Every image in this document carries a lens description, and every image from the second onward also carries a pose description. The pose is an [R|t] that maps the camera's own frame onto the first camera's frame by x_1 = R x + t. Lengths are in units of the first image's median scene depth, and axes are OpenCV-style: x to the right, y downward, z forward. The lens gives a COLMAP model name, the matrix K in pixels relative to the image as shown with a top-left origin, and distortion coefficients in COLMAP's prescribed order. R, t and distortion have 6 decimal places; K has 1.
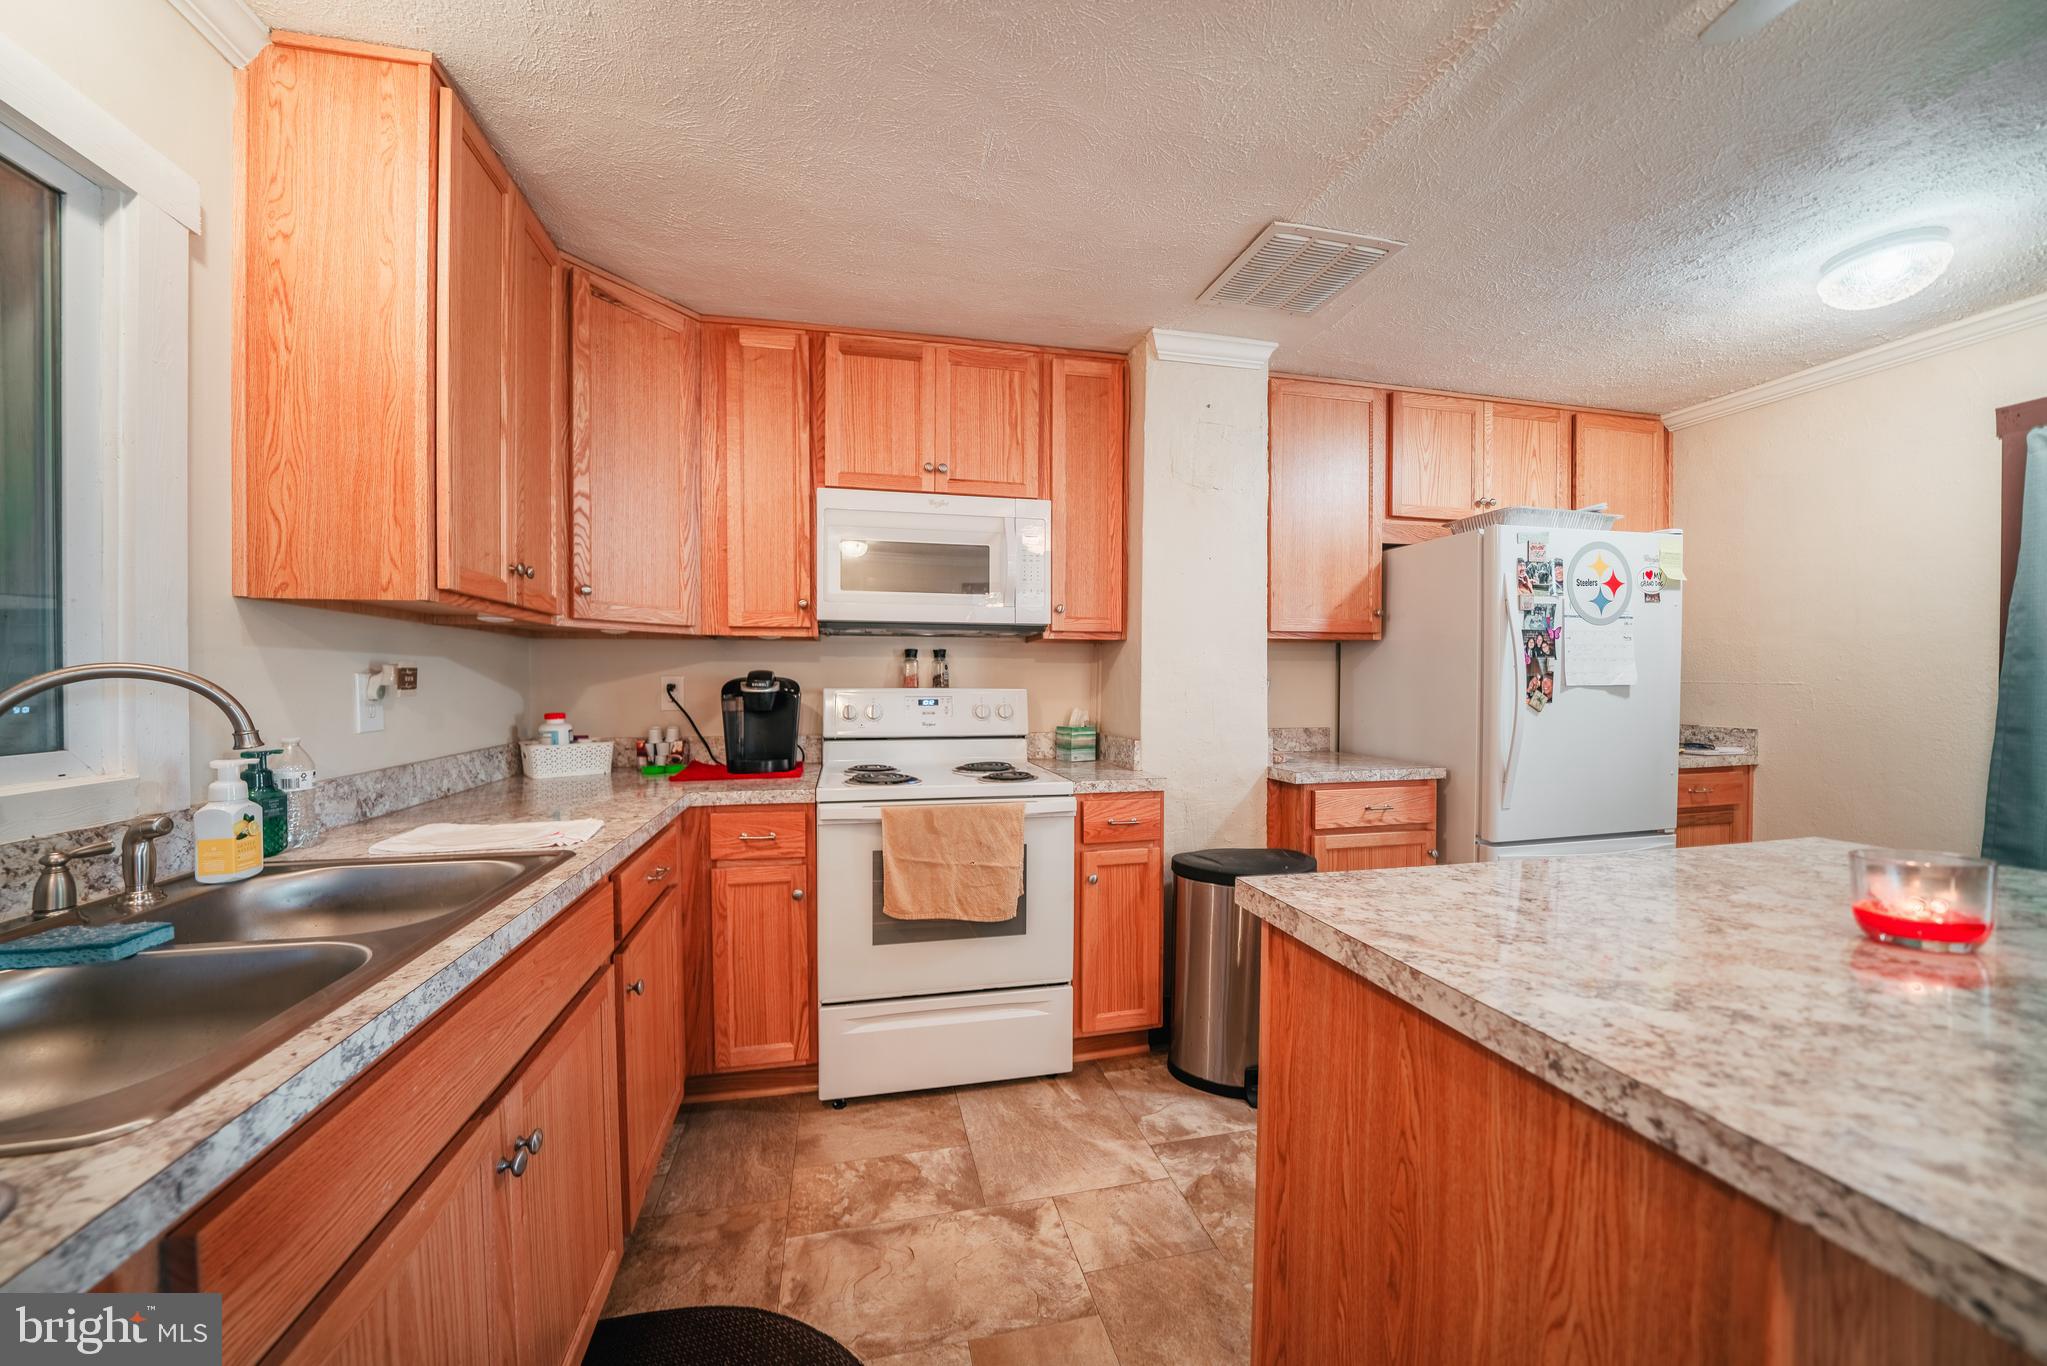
lens RADIAL K [[713.2, 0, 1006.9], [0, 713.2, 676.8], [0, 0, 1]] dist [-0.015728, -0.000331]
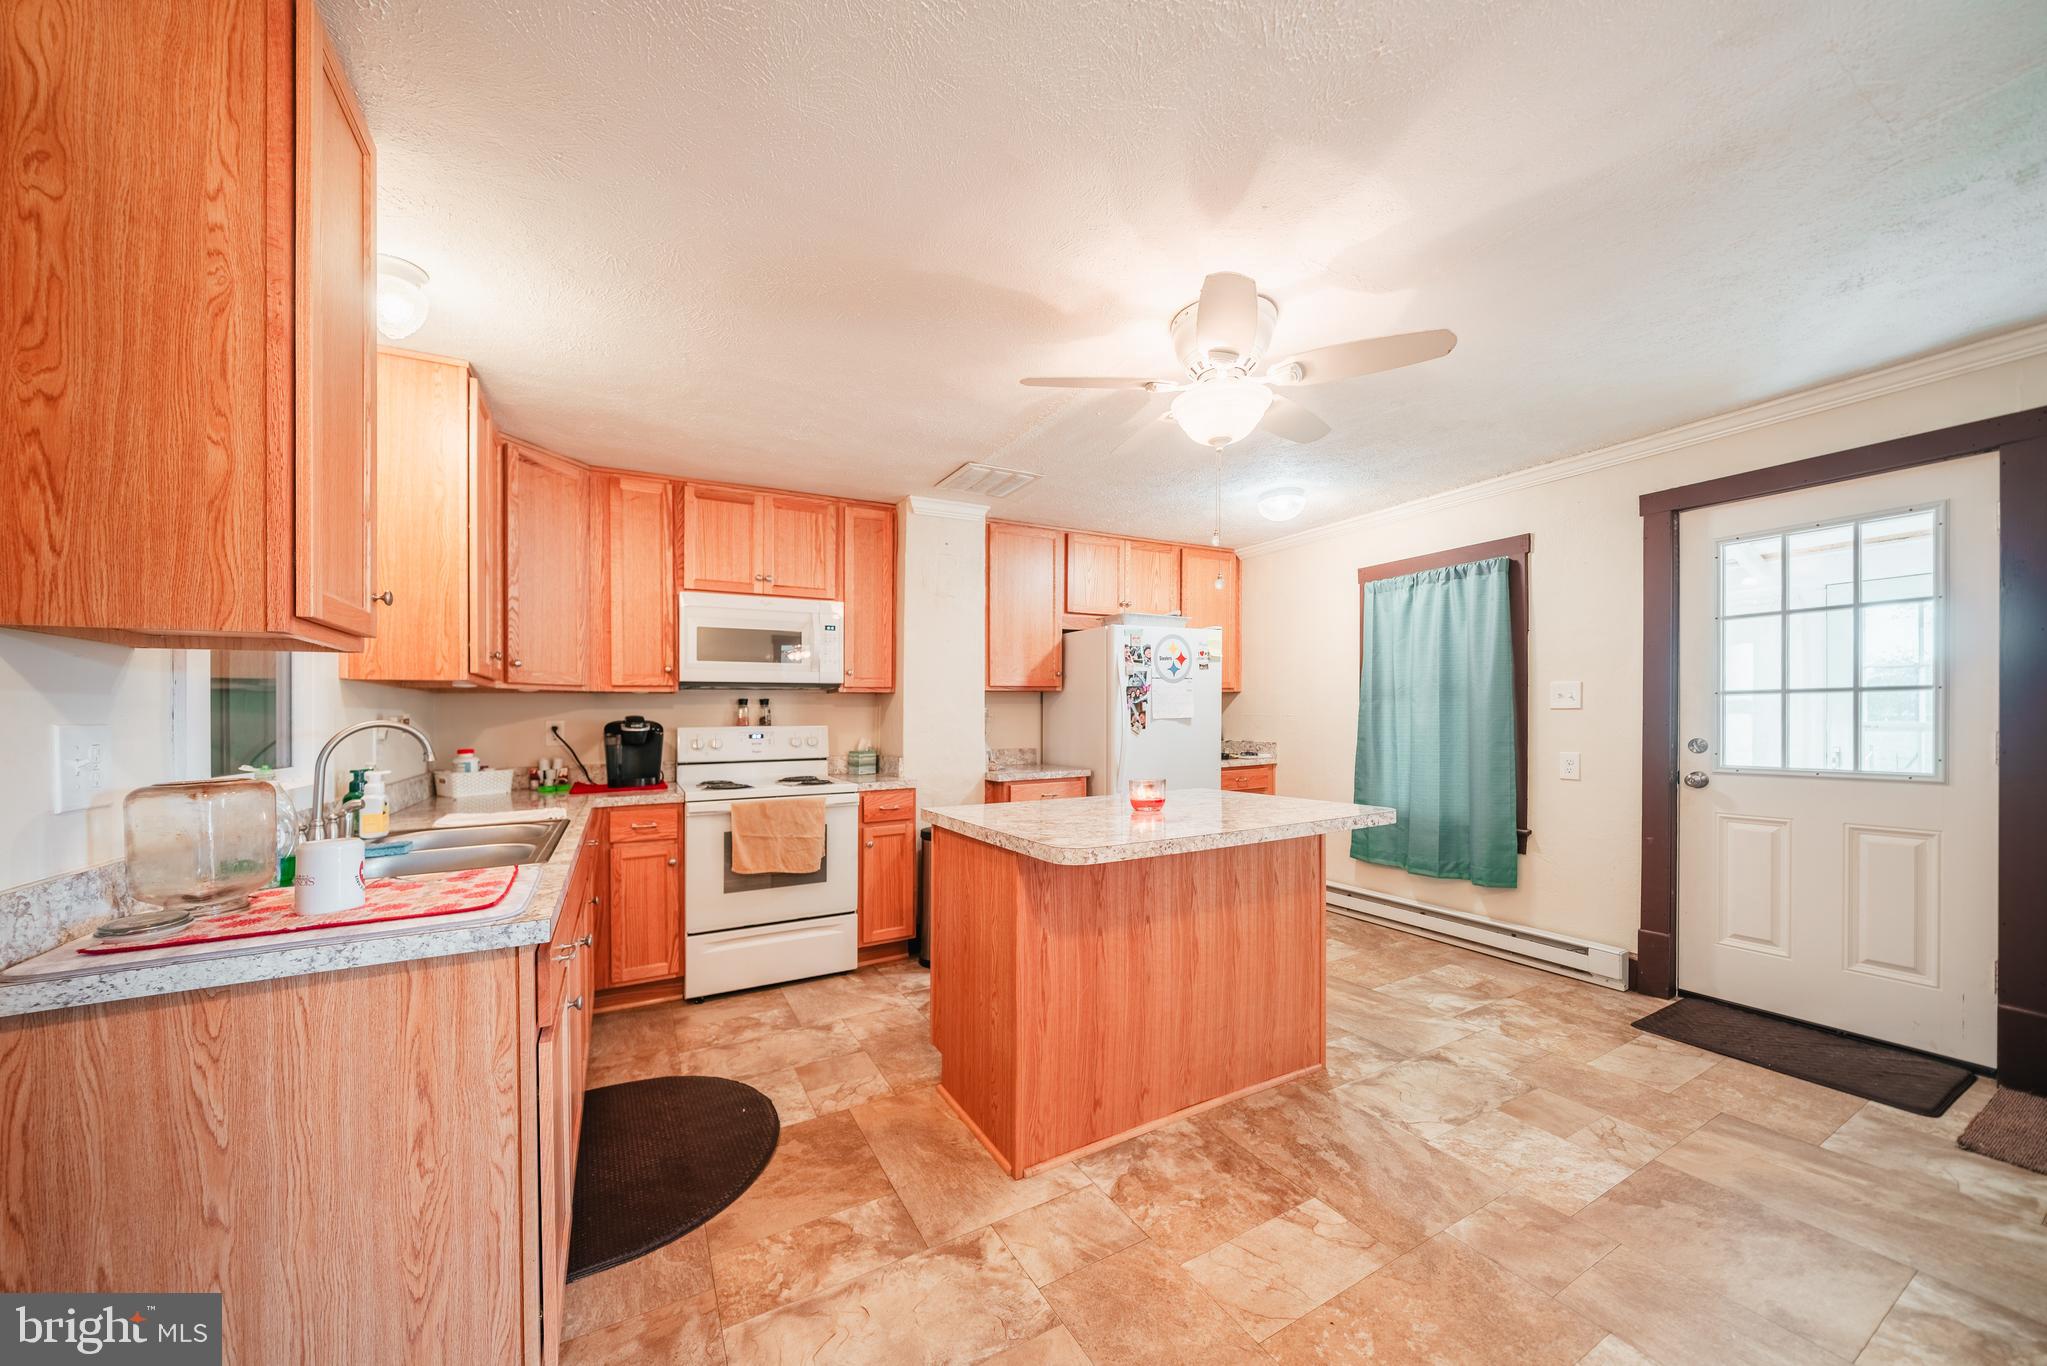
lens RADIAL K [[713.2, 0, 1021.9], [0, 713.2, 682.6], [0, 0, 1]] dist [-0.015728, -0.000331]
pose [[0.959547, -0.000149, 0.281549, -0.001557], [0.012001, 0.999113, -0.040372, -0.008974], [-0.281293, 0.042118, 0.958697, -0.598507]]
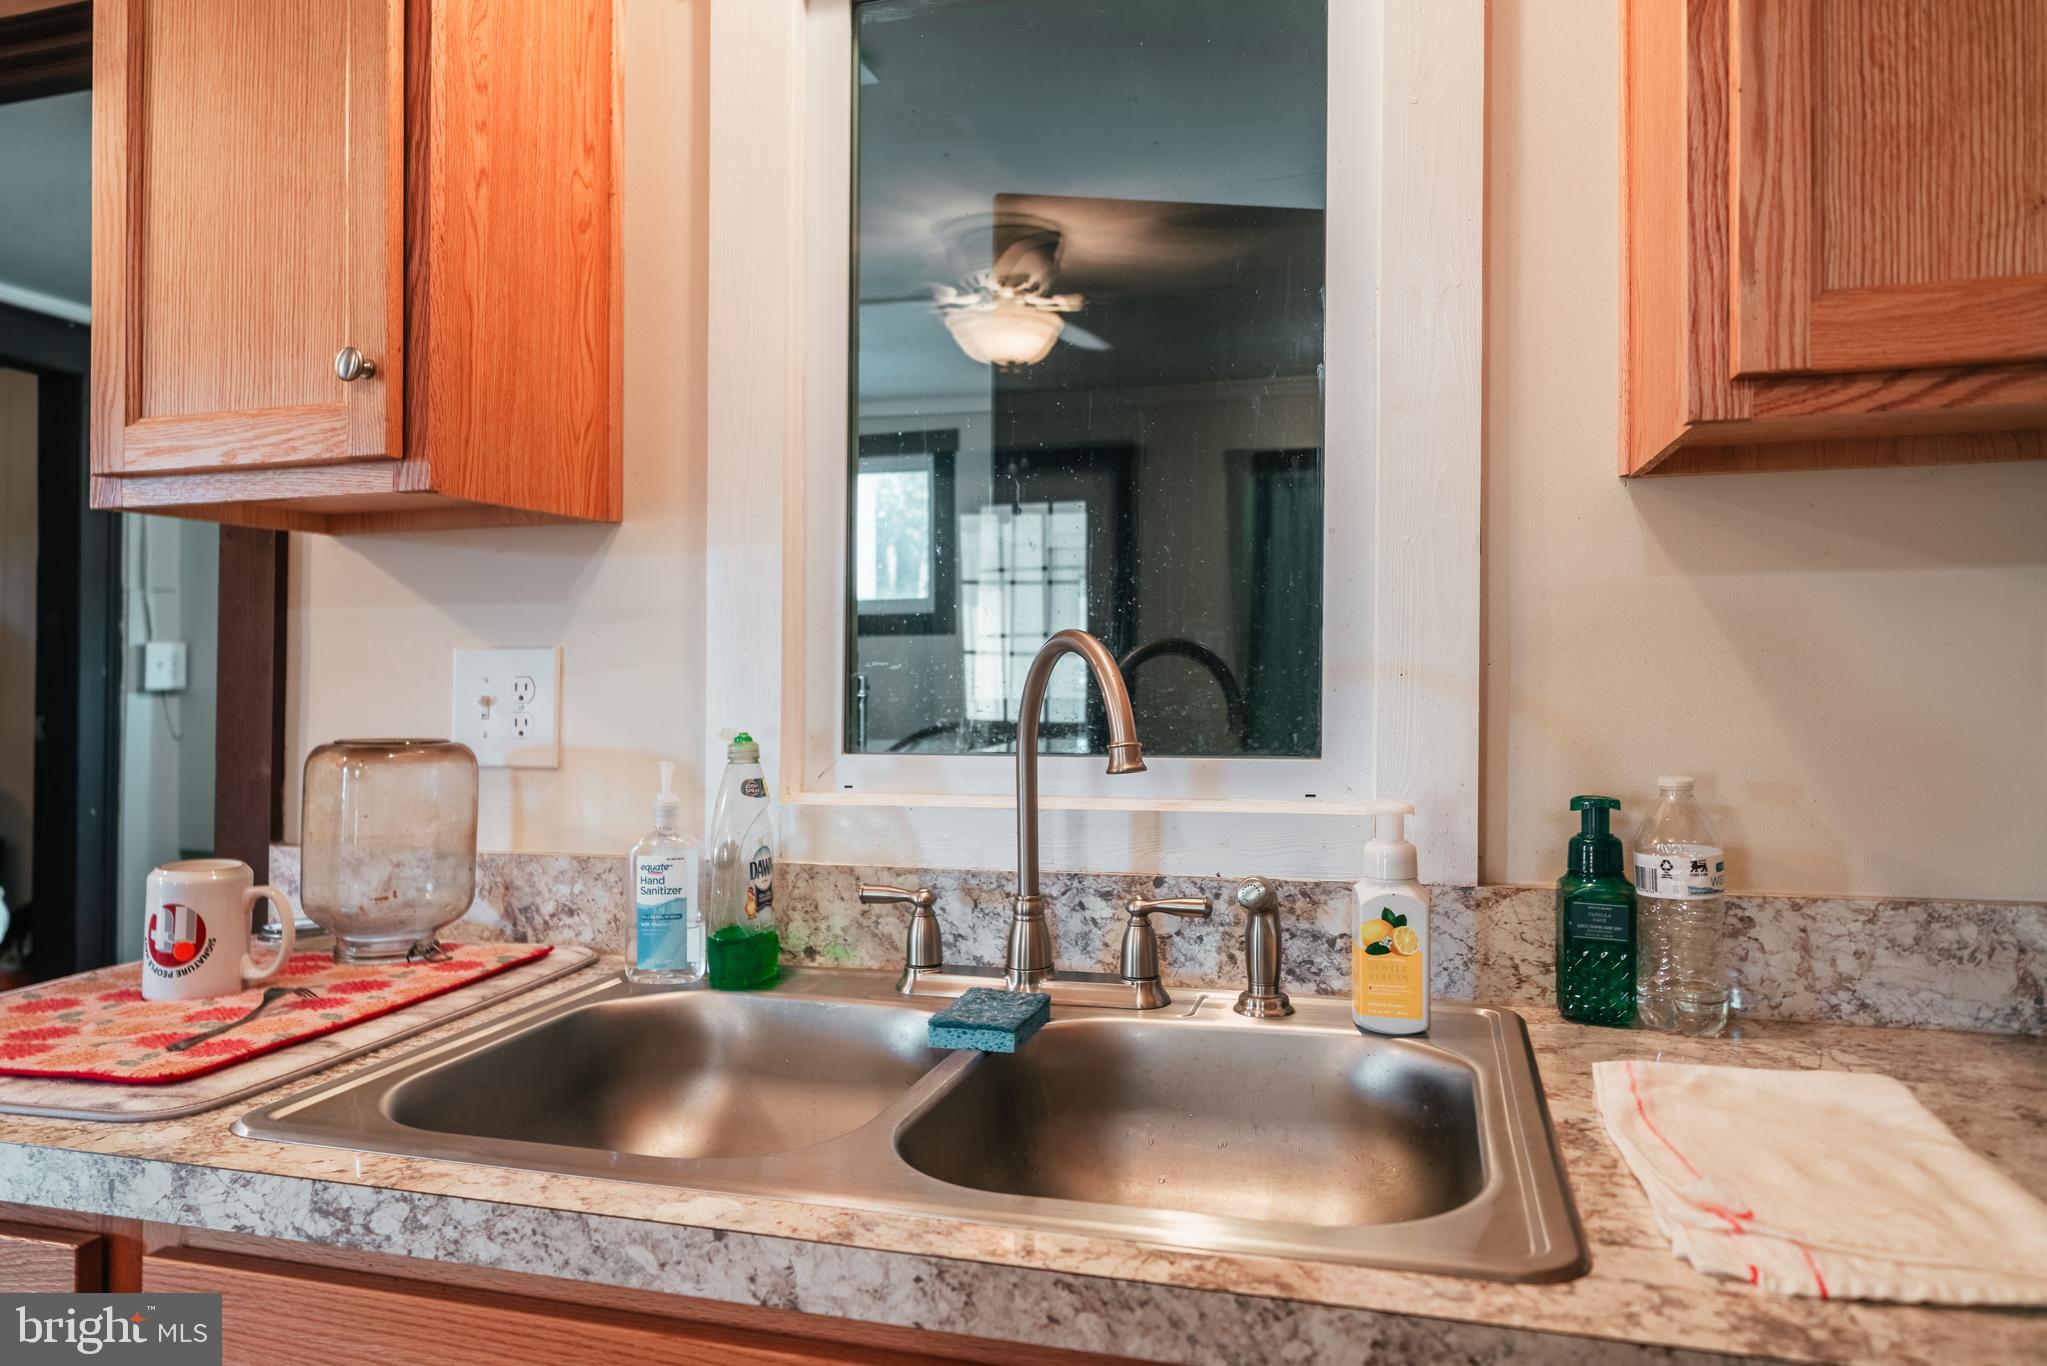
lens RADIAL K [[1404.4, 0, 1022.3], [0, 1404.4, 673.5], [0, 0, 1]] dist [0.015310, -0.006757]
pose [[-0.501091, 0.014779, -0.865268, -0.025001], [0.015979, 0.999842, 0.007824, 0.004251], [0.865247, -0.009905, -0.501248, 0.622187]]
